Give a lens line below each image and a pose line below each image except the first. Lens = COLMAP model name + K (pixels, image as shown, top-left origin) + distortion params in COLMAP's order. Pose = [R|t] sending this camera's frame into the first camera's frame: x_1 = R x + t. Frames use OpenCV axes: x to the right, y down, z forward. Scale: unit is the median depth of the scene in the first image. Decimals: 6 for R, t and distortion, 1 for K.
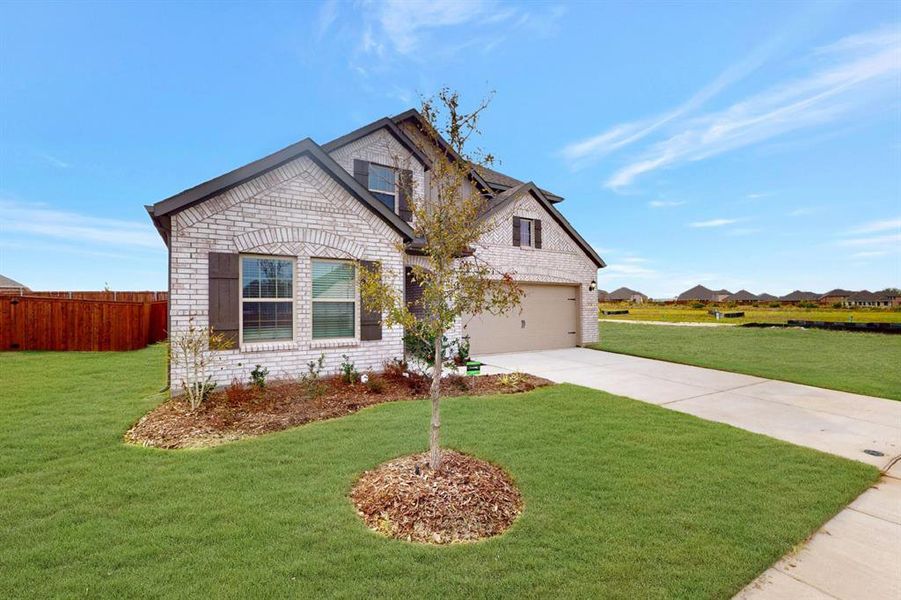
lens RADIAL K [[401.3, 0, 450.5], [0, 401.3, 300.0], [0, 0, 1]] dist [-0.001145, 0.000212]
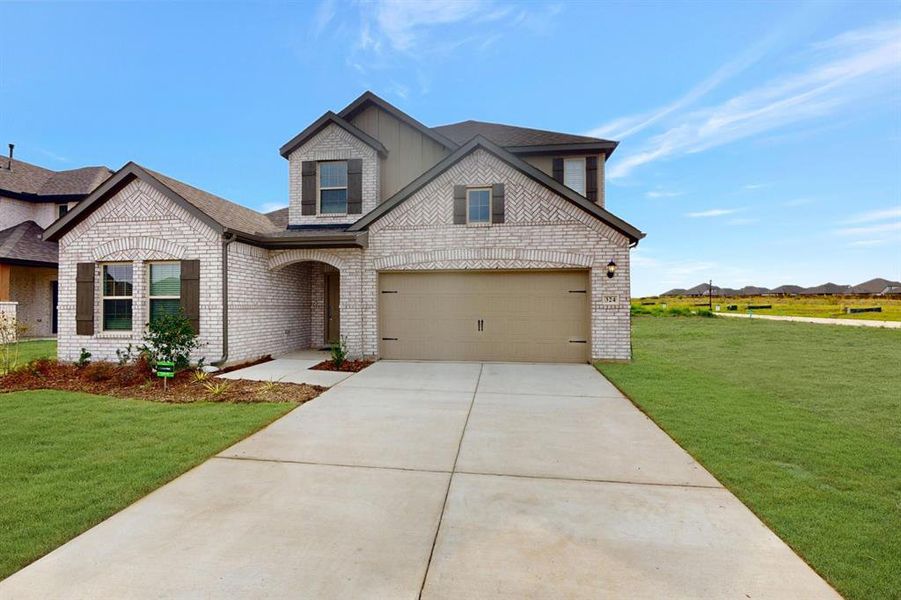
lens RADIAL K [[401.3, 0, 450.5], [0, 401.3, 300.0], [0, 0, 1]] dist [-0.001145, 0.000212]
pose [[0.766356, -0.008964, -0.642354, 1.095911], [0.011198, 0.999937, -0.000594, 0.018817], [0.642319, -0.006738, 0.766408, 0.678983]]
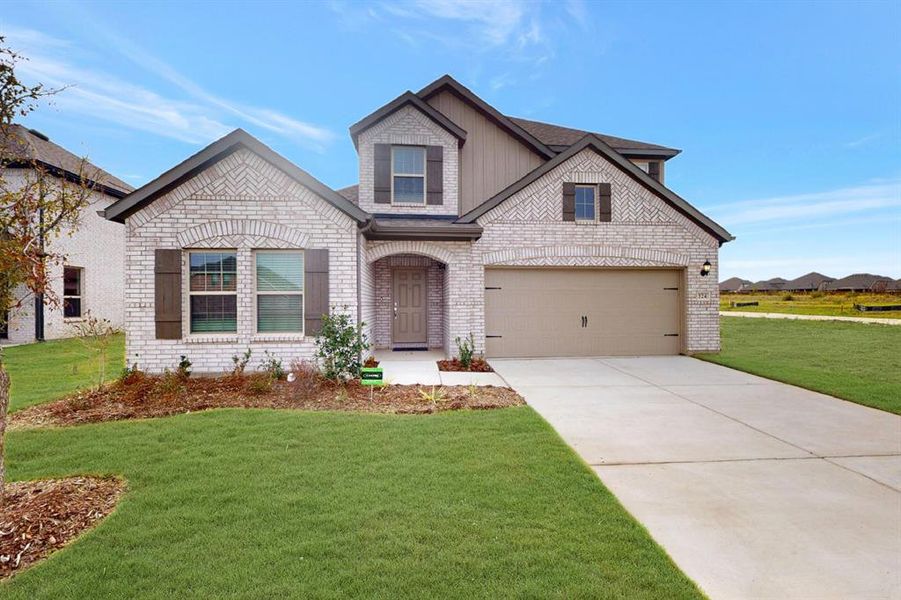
lens RADIAL K [[408.0, 0, 450.5], [0, 408.0, 300.0], [0, 0, 1]] dist [0.001784, 0.000577]
pose [[0.893024, -0.002654, -0.450001, 0.535907], [0.009648, 0.999866, 0.013249, 0.009469], [0.449905, -0.016173, 0.892930, 0.327025]]
